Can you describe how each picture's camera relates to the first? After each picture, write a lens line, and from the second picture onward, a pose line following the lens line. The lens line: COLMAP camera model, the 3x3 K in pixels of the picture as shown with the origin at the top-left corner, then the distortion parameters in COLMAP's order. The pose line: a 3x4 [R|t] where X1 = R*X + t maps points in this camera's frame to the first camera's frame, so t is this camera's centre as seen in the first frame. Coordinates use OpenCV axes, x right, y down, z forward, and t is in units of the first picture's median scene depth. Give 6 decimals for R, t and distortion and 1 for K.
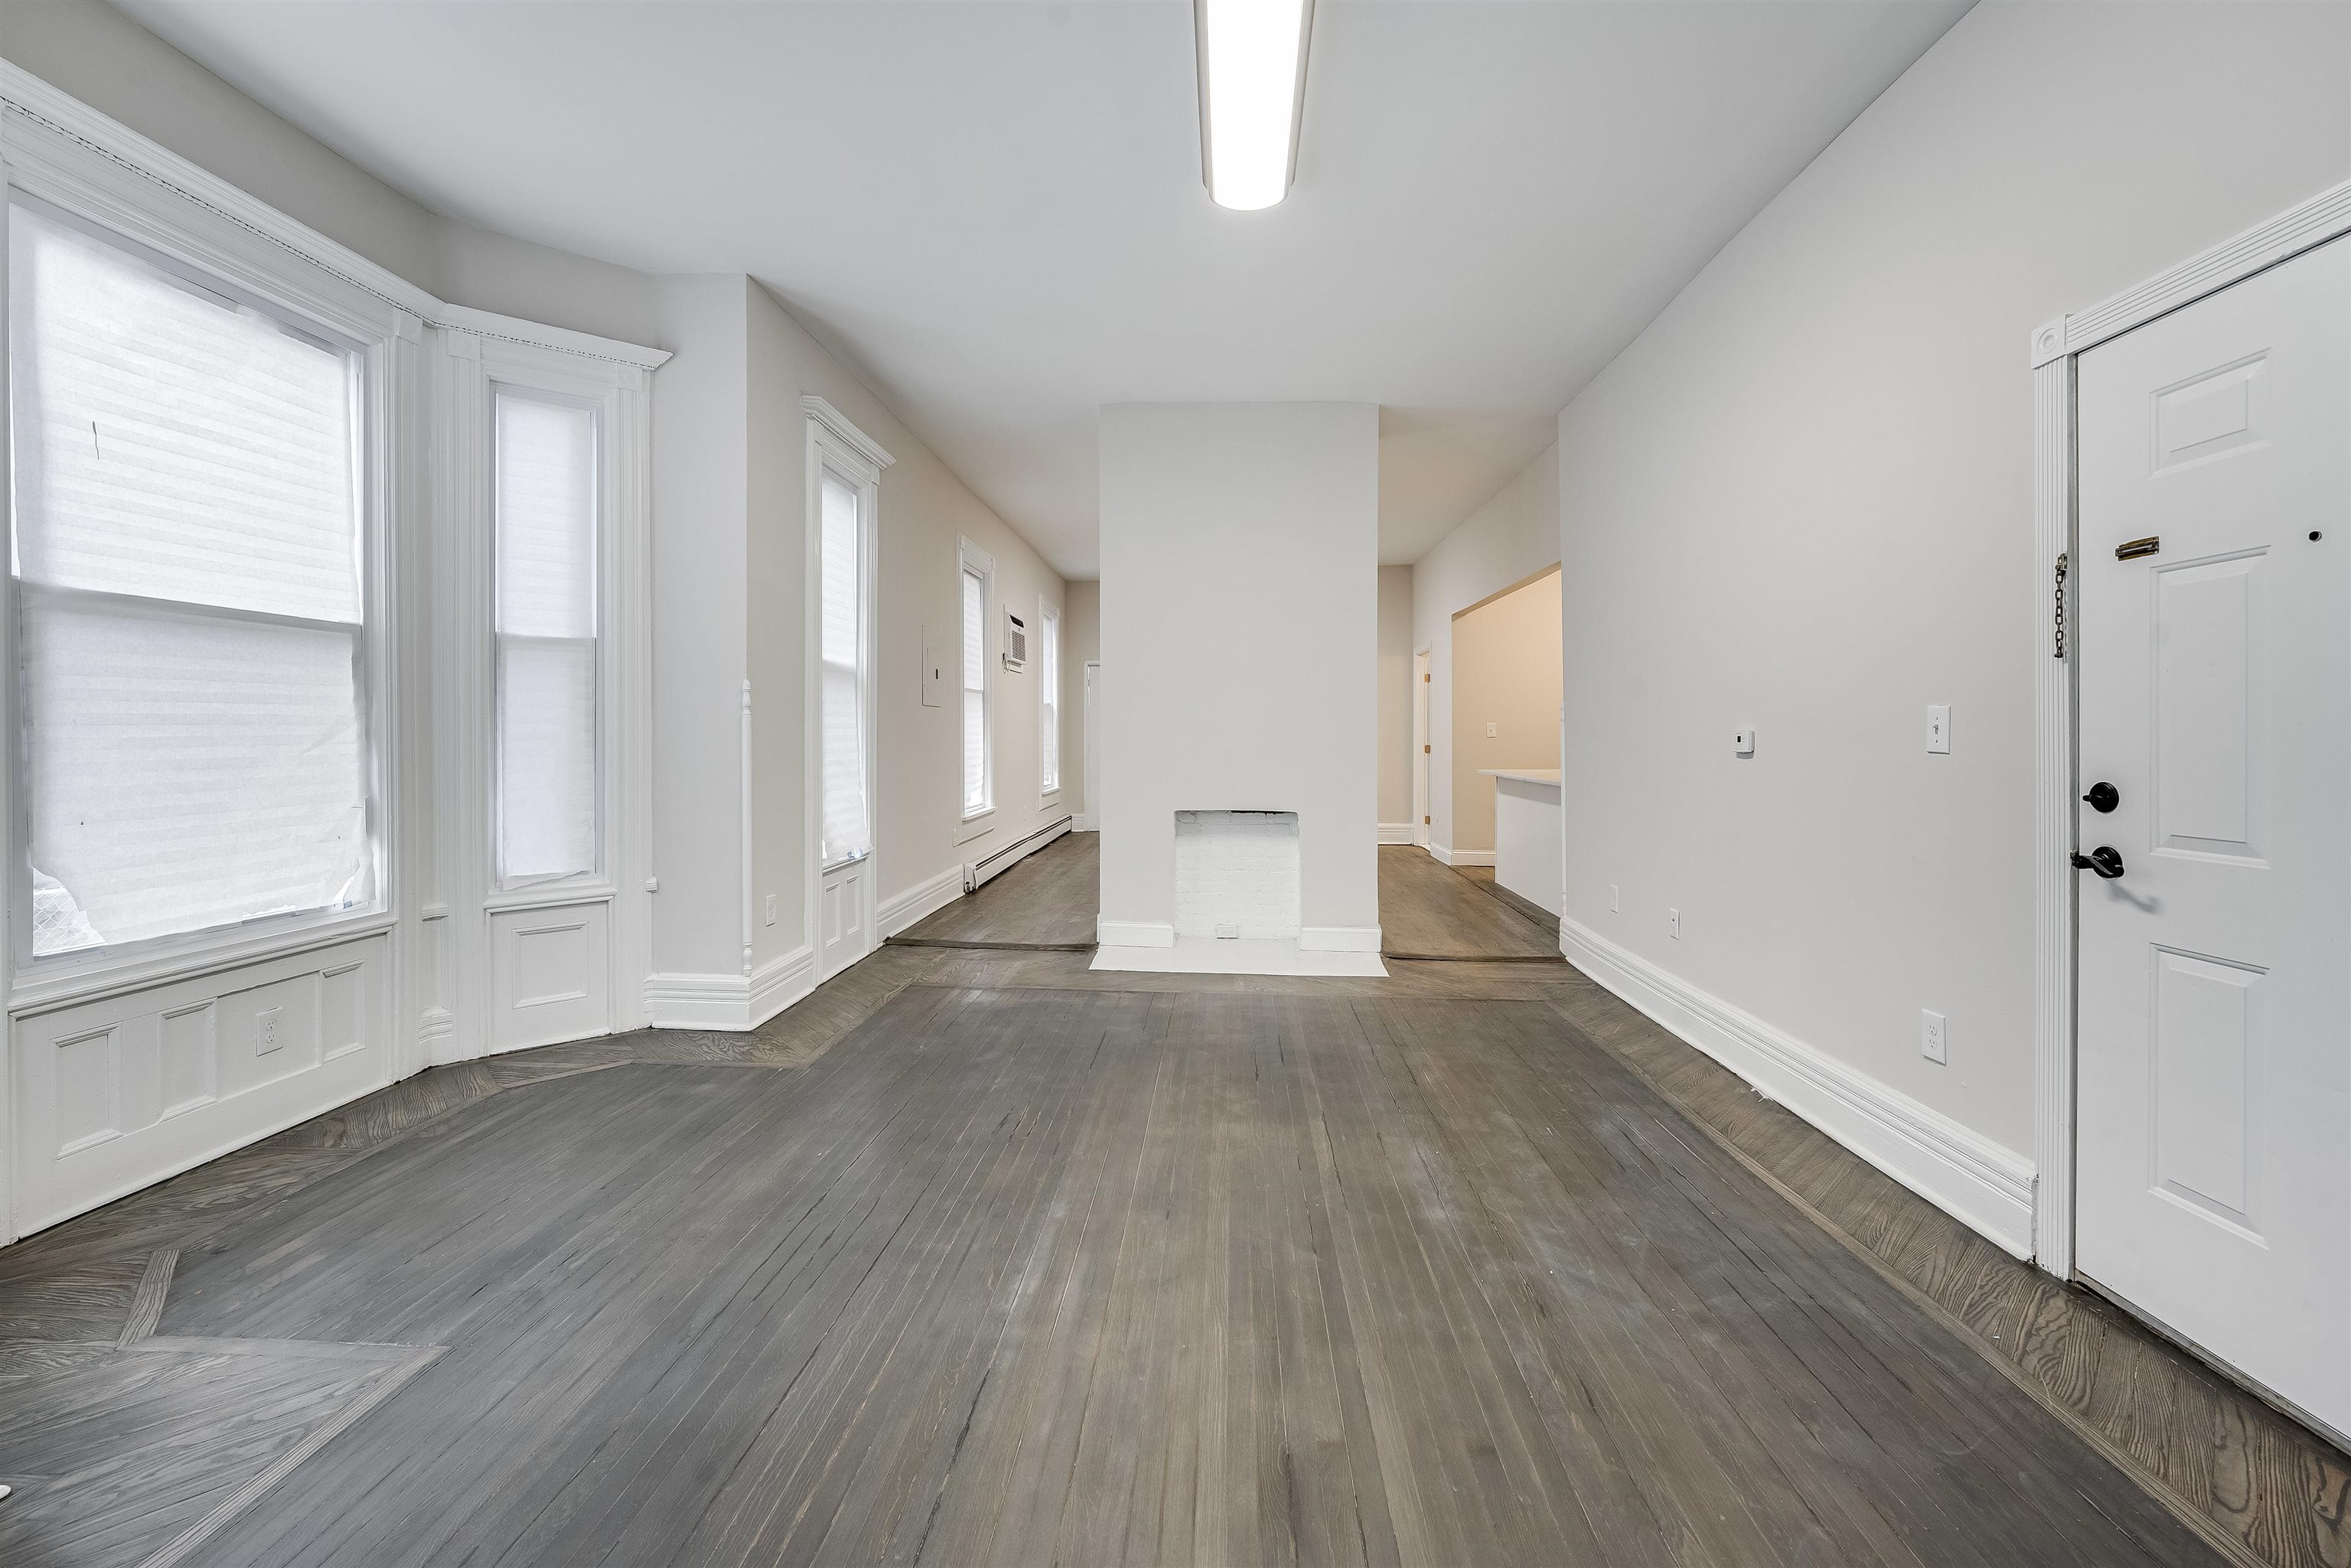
lens RADIAL K [[949.8, 0, 1175.4], [0, 949.8, 737.2], [0, 0, 1]] dist [-0.001597, -0.000073]
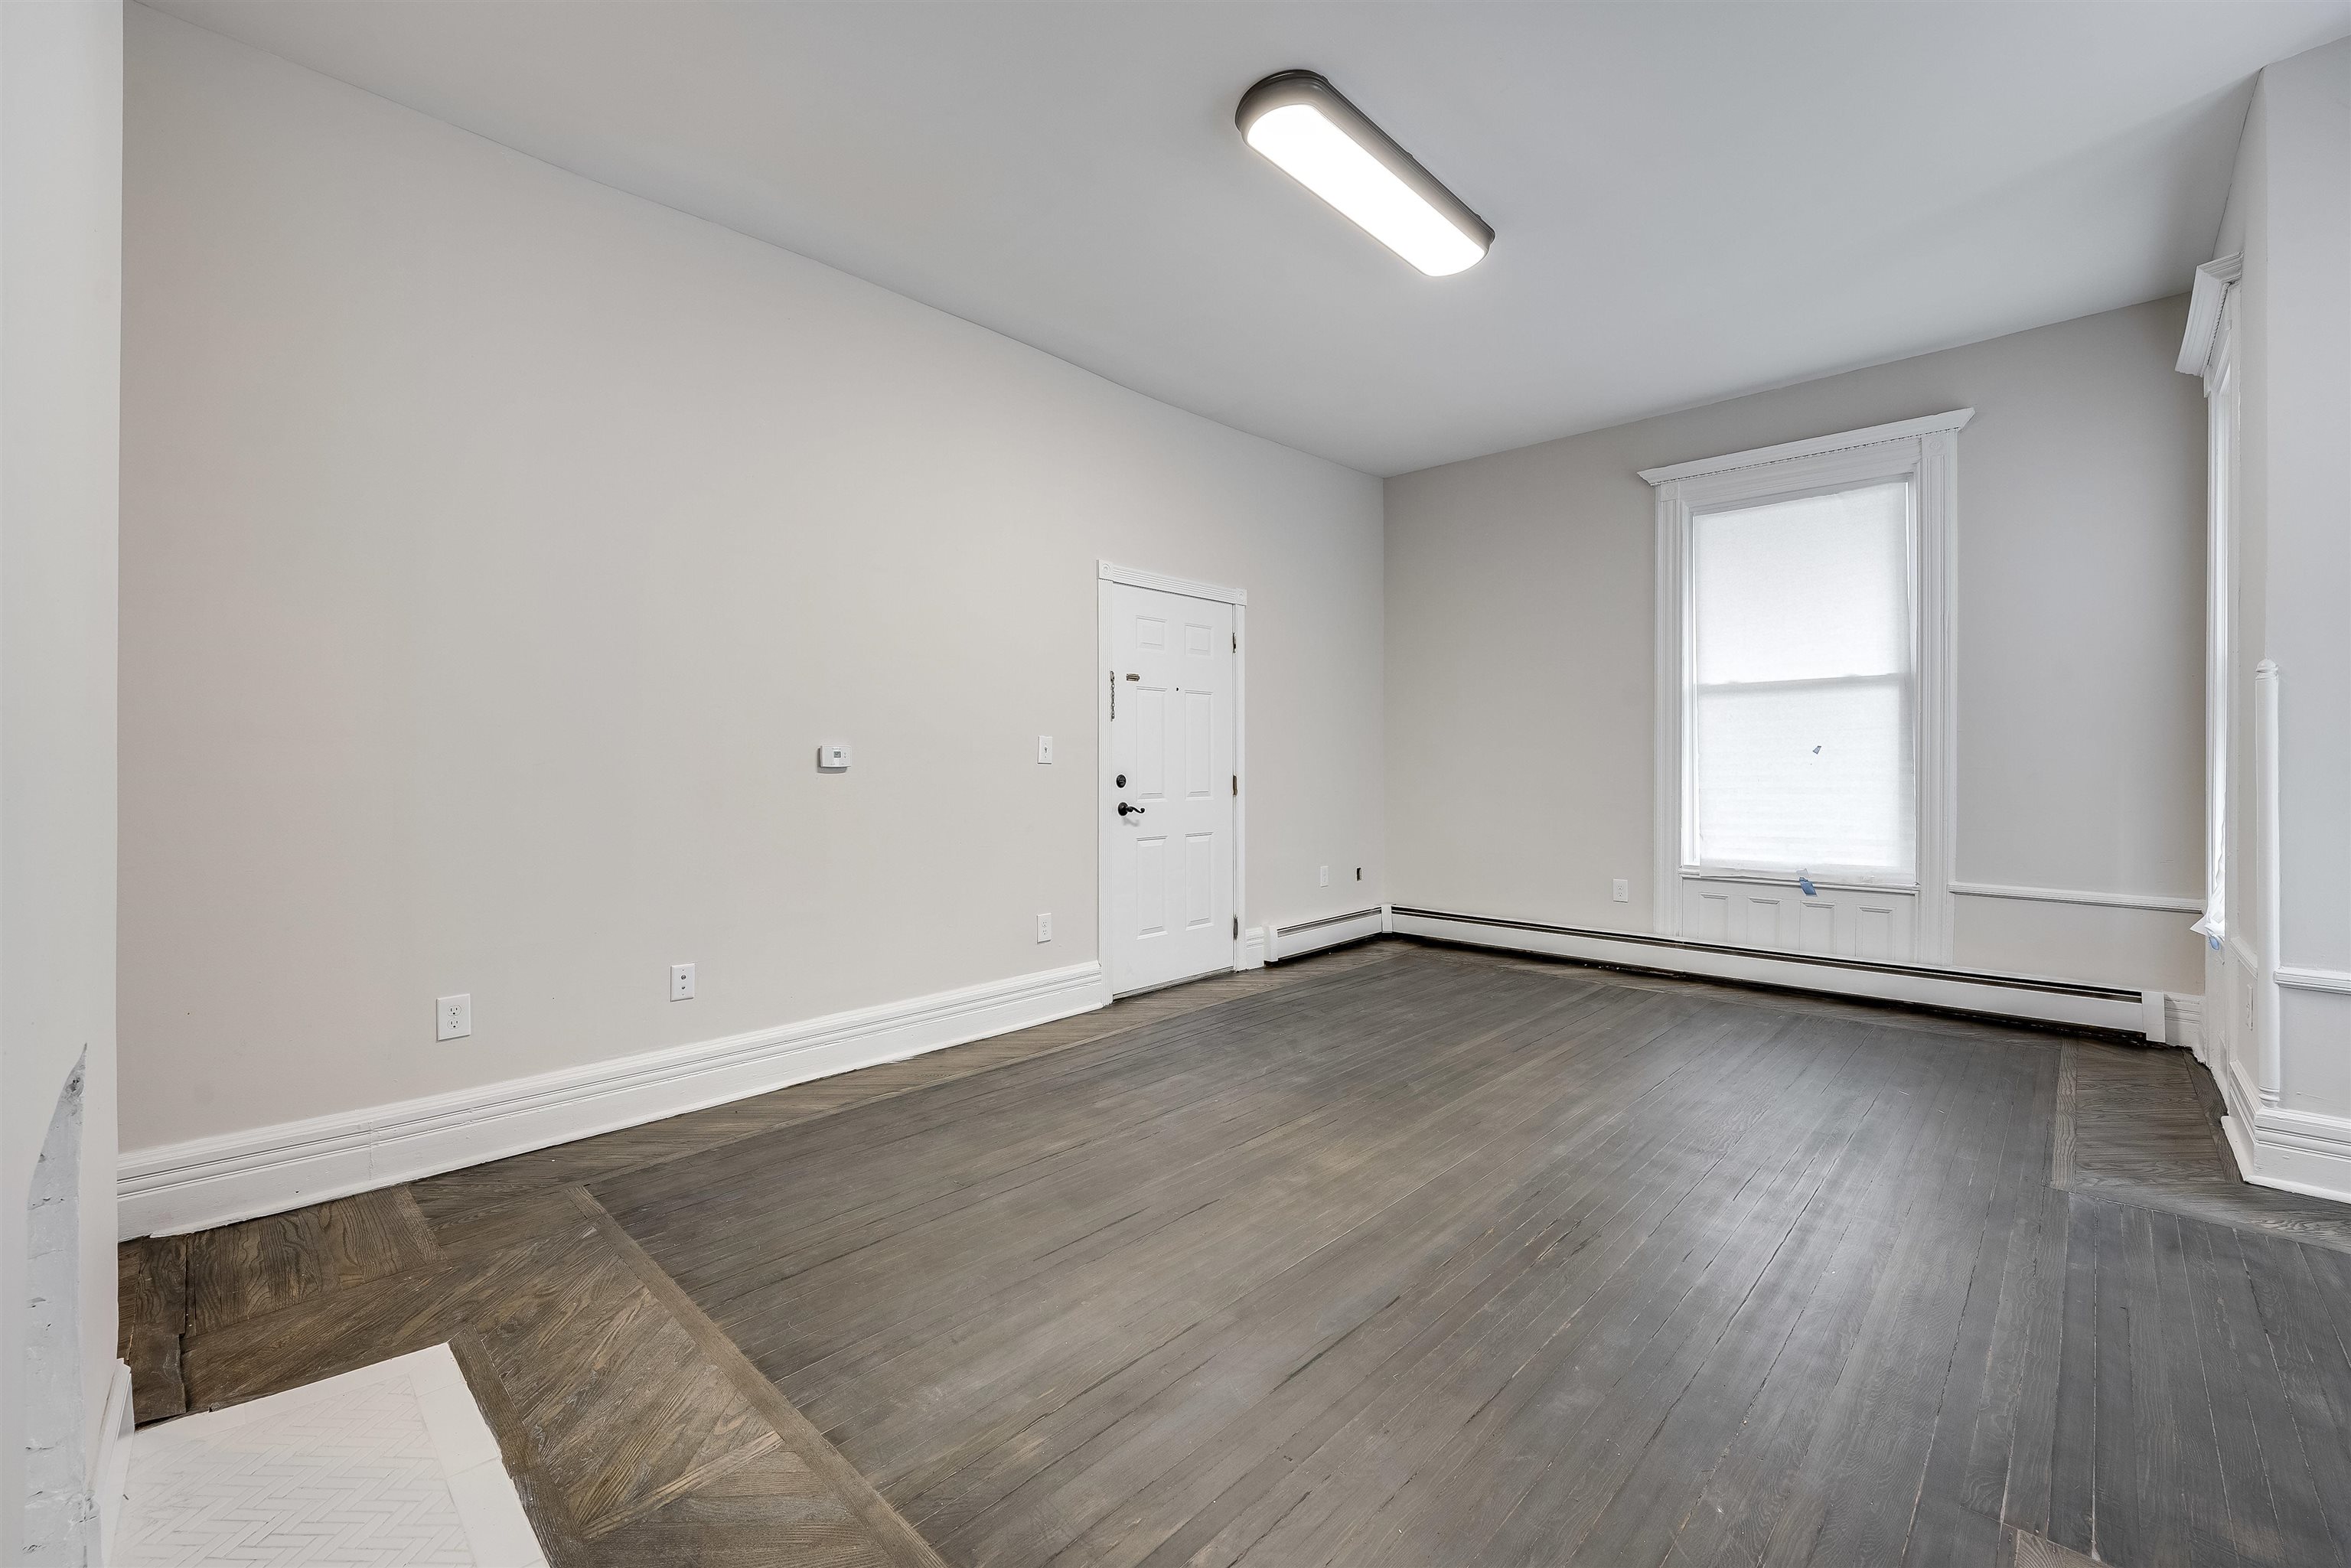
lens RADIAL K [[959.0, 0, 1183.1], [0, 959.0, 765.7], [0, 0, 1]] dist [-0.004157, 0.000210]
pose [[-0.758166, -0.003191, 0.652054, -0.492625], [-0.000344, 0.999990, 0.004494, 0.011650], [-0.652061, 0.003182, -0.758159, 2.004780]]
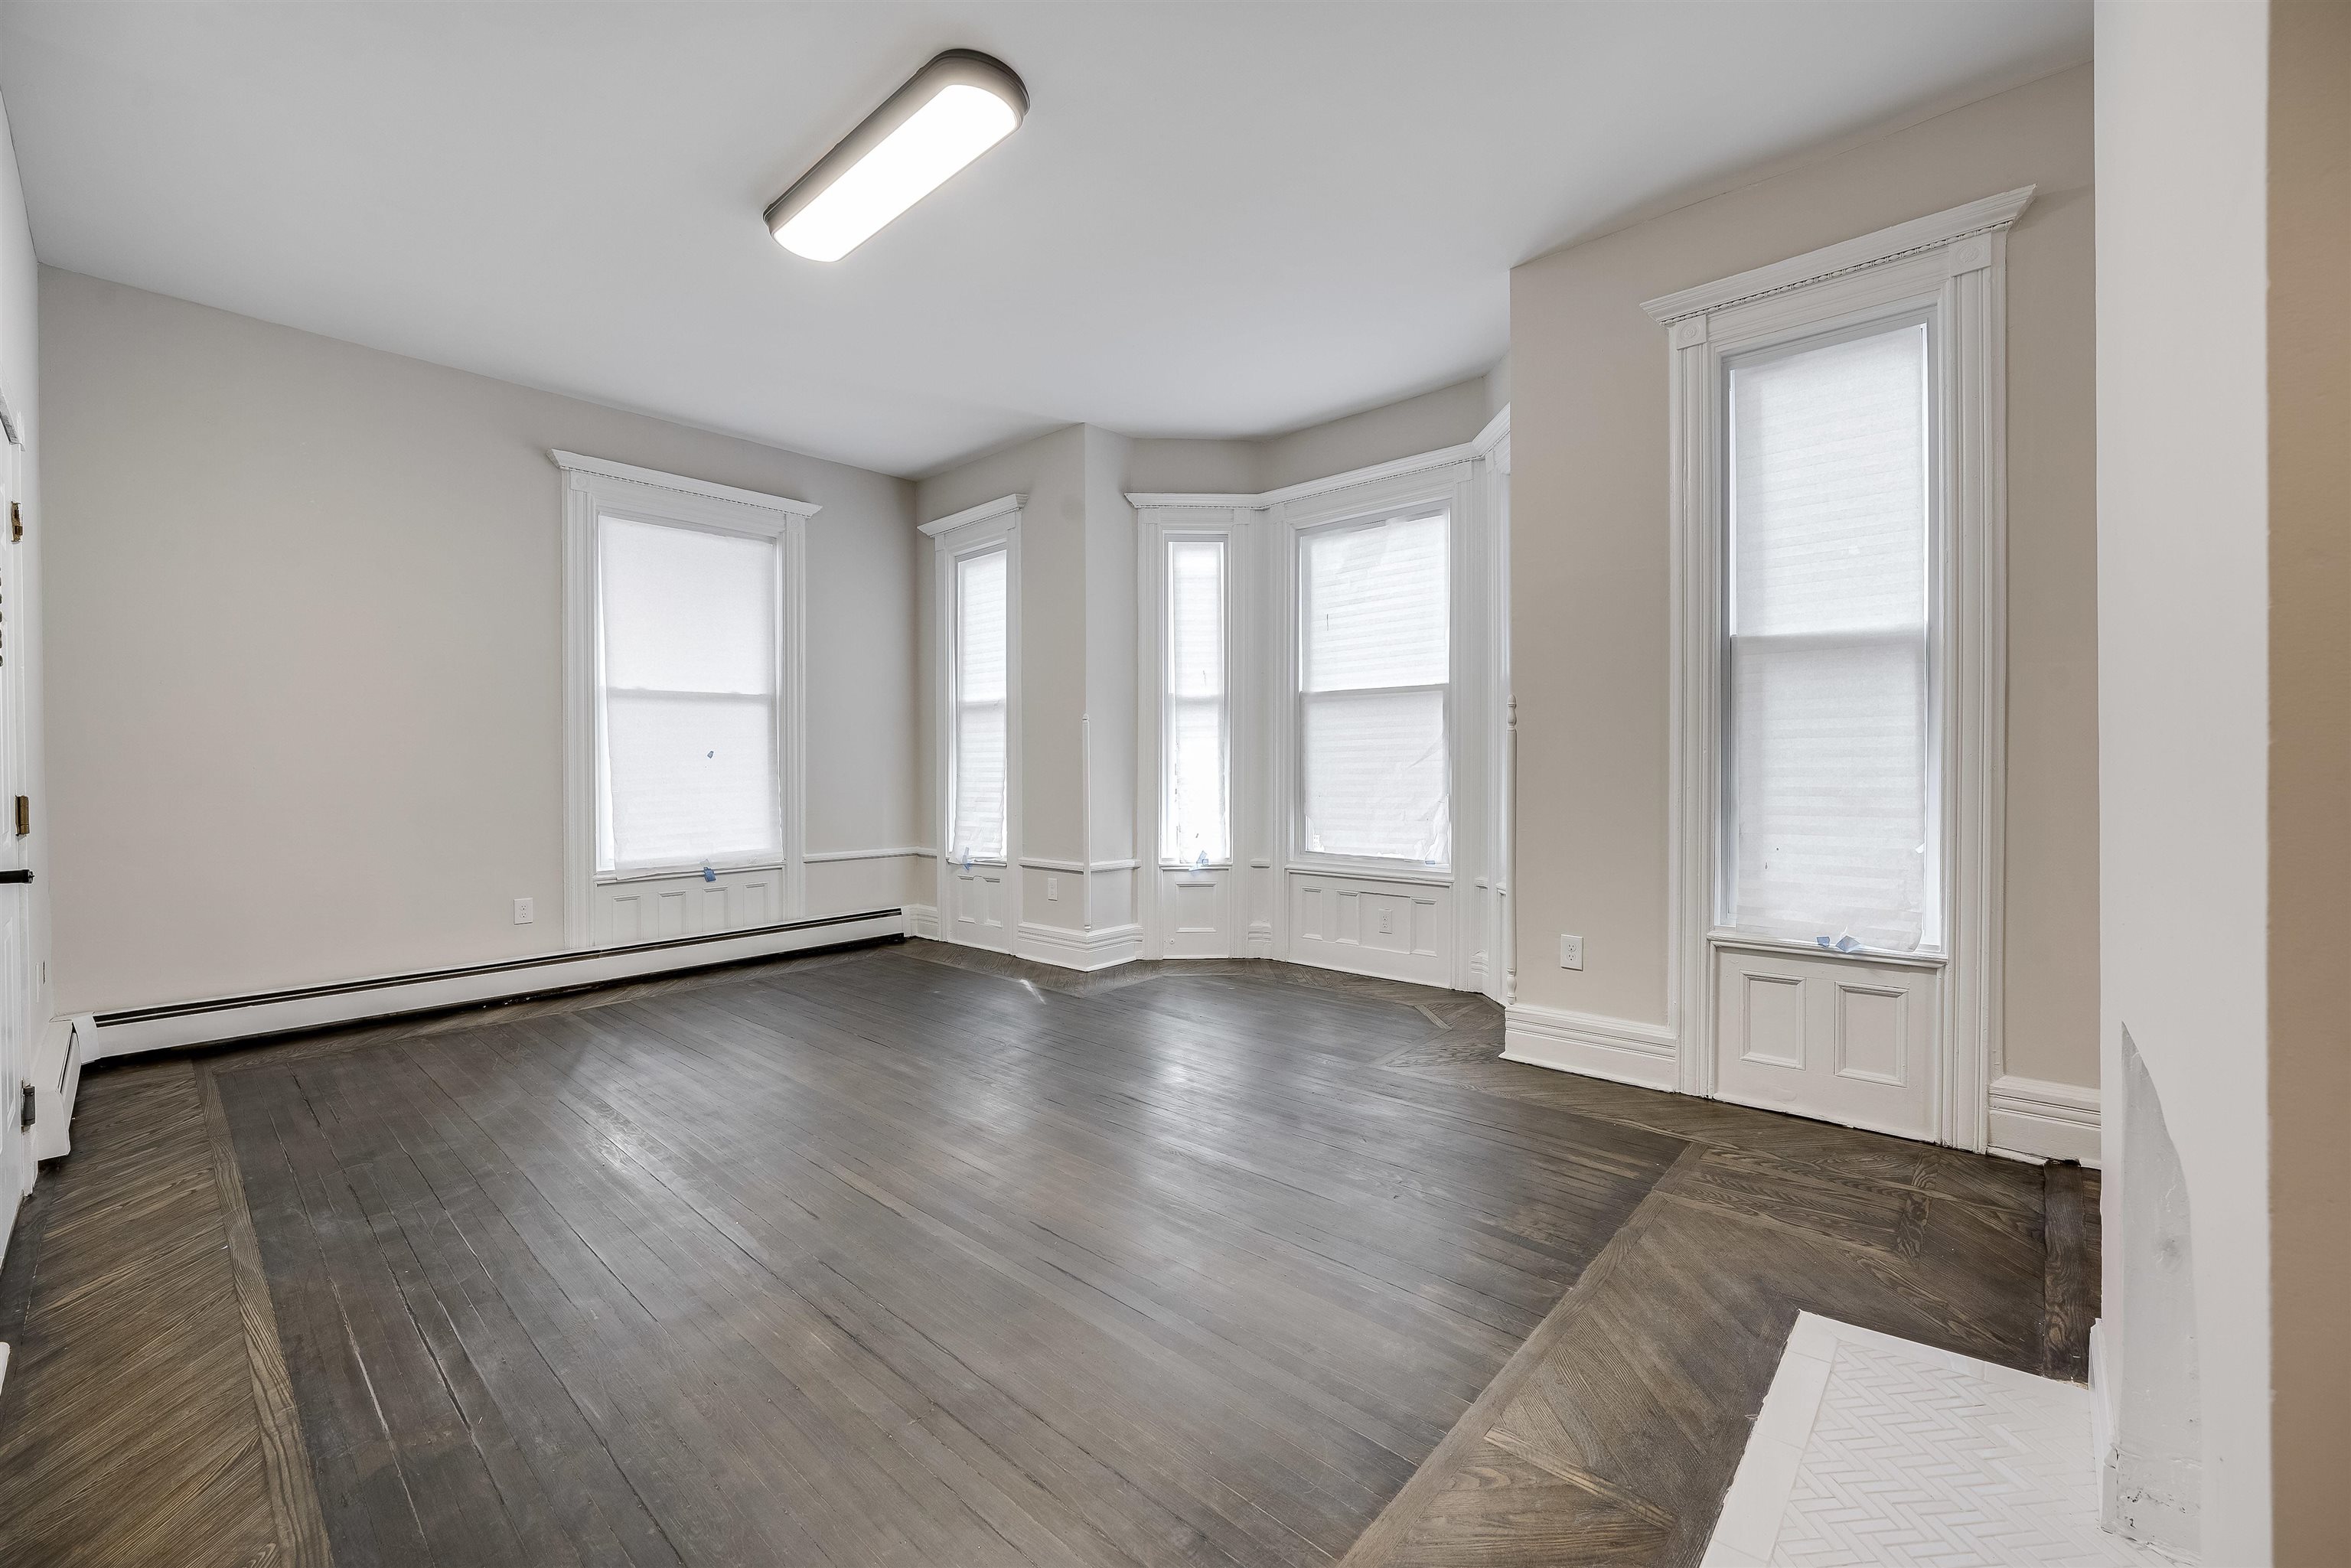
lens RADIAL K [[948.9, 0, 1179.4], [0, 948.9, 770.2], [0, 0, 1]] dist [-0.003344, 0.000017]
pose [[-0.628025, 0.006821, -0.778163, 0.724438], [0.002956, 0.999975, 0.006380, 0.012764], [0.778188, 0.001706, -0.628029, 1.936676]]
